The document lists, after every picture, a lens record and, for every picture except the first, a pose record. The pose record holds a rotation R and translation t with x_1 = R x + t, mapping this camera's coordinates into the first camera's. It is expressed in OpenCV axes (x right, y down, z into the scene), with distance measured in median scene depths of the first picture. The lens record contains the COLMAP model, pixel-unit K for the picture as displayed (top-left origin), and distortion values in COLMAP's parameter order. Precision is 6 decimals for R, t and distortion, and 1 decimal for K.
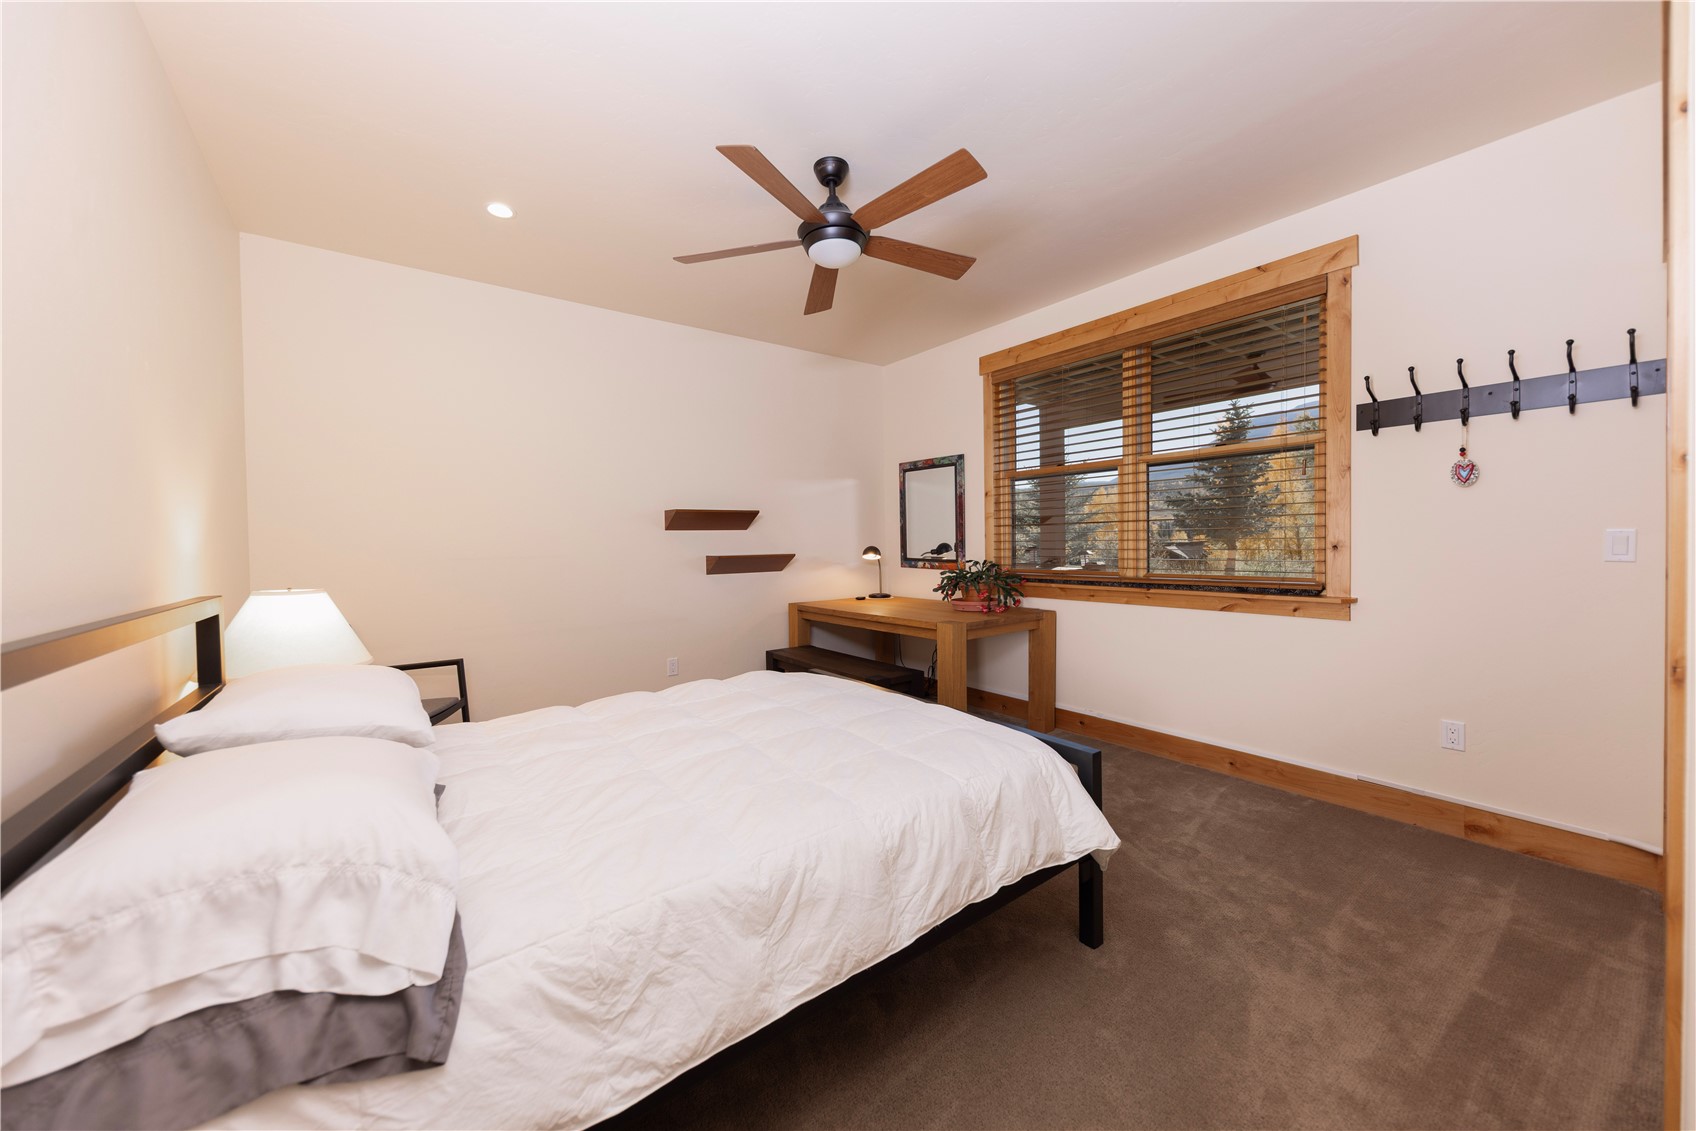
lens RADIAL K [[612.8, 0, 870.1], [0, 612.8, 570.3], [0, 0, 1]] dist [0.000450, -0.000264]
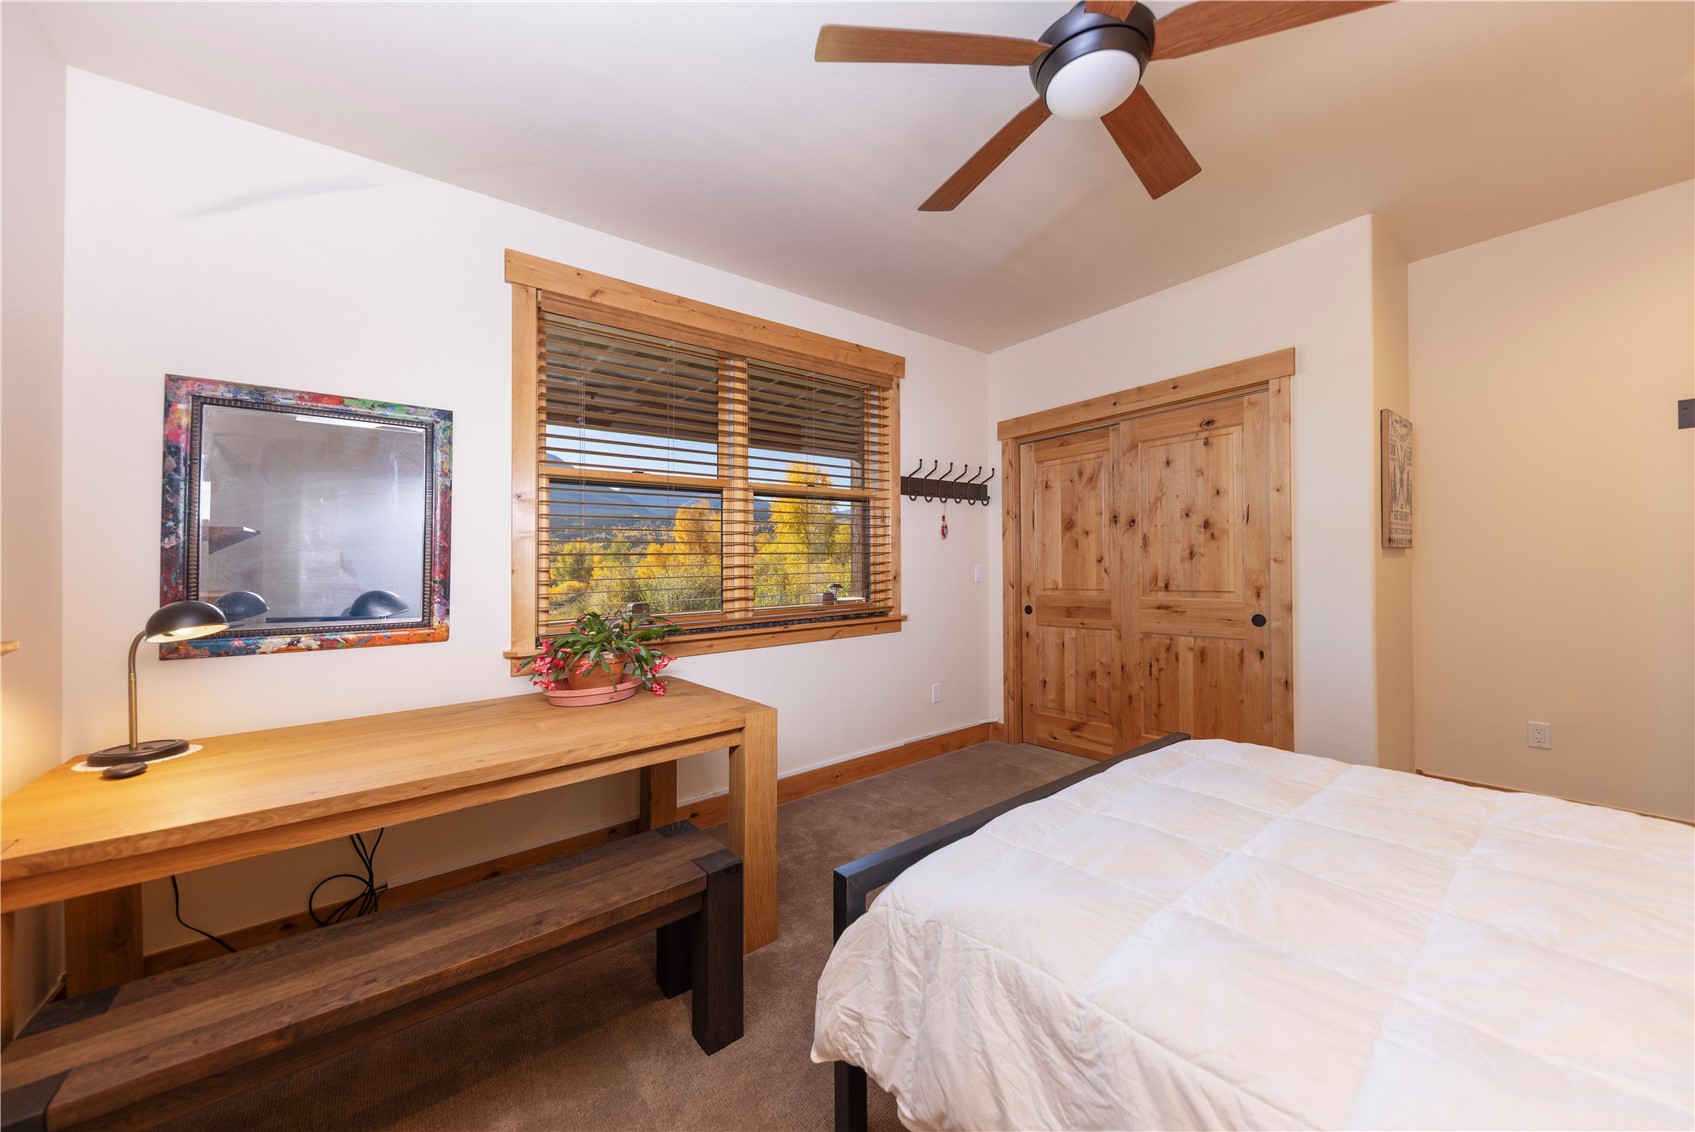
lens RADIAL K [[611.5, 0, 842.1], [0, 611.5, 556.5], [0, 0, 1]] dist [0.000520, -0.000107]
pose [[-0.007072, 0.011833, 0.999905, -0.527444], [0.051965, 0.998583, -0.011449, -0.069525], [-0.998624, 0.051879, -0.007677, 1.020303]]
